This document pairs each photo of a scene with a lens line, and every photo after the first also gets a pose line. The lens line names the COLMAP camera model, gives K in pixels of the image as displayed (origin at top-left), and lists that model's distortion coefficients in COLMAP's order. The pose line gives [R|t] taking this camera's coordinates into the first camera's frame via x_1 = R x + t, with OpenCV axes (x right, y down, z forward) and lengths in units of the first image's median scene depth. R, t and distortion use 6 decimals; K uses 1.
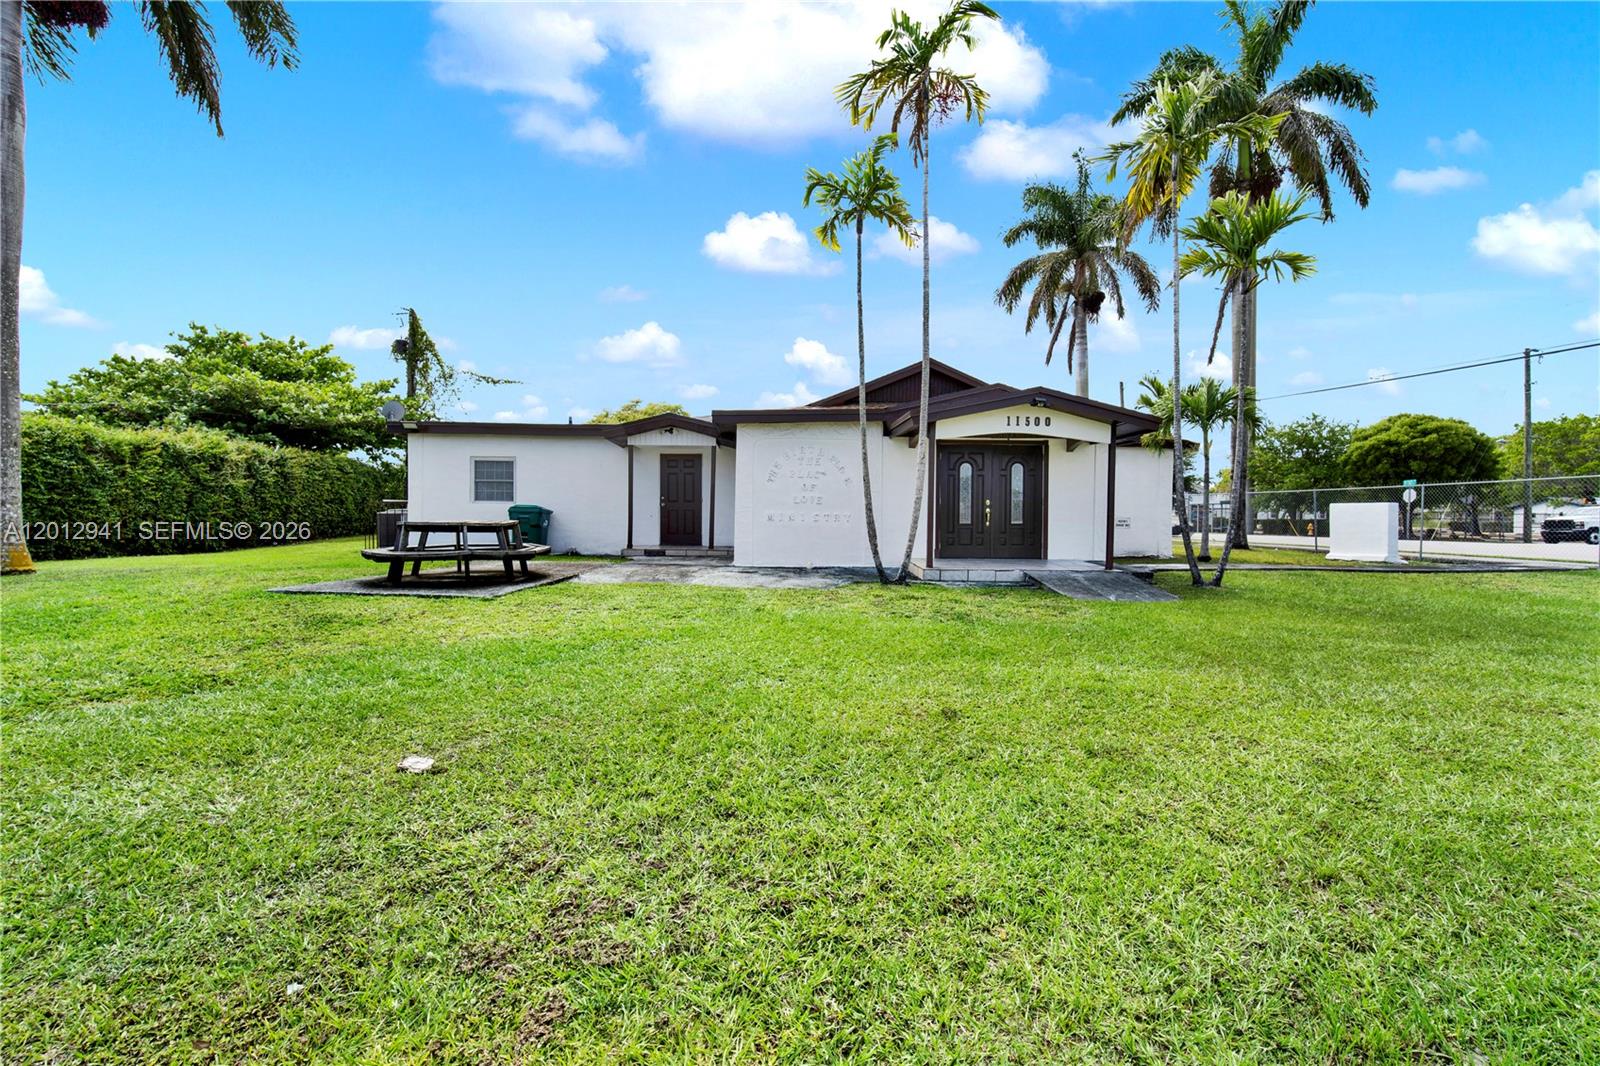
lens RADIAL K [[731.2, 0, 802.5], [0, 731.2, 526.6], [0, 0, 1]] dist [0.009616, 0.001525]
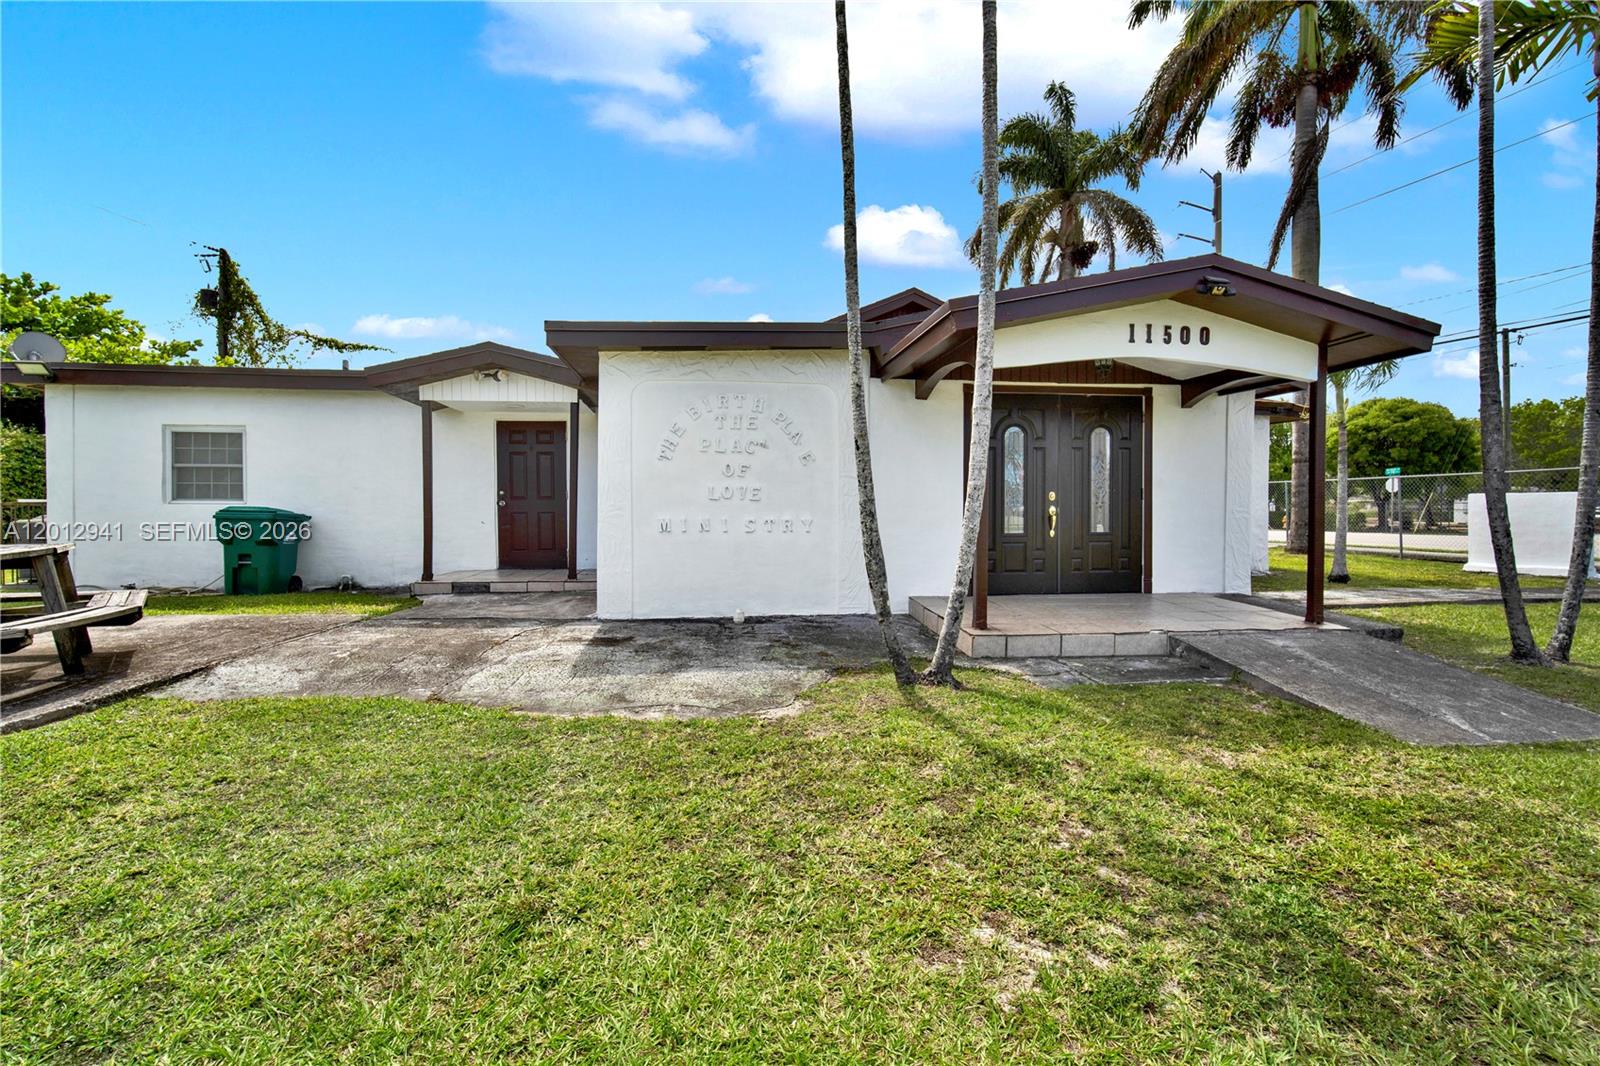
lens RADIAL K [[731.2, 0, 801.1], [0, 731.2, 518.8], [0, 0, 1]] dist [0.009616, 0.001525]
pose [[0.996492, -0.010362, 0.083045, 0.009126], [0.010593, 0.999941, -0.002339, -0.012903], [-0.083016, 0.003211, 0.996543, 0.363411]]
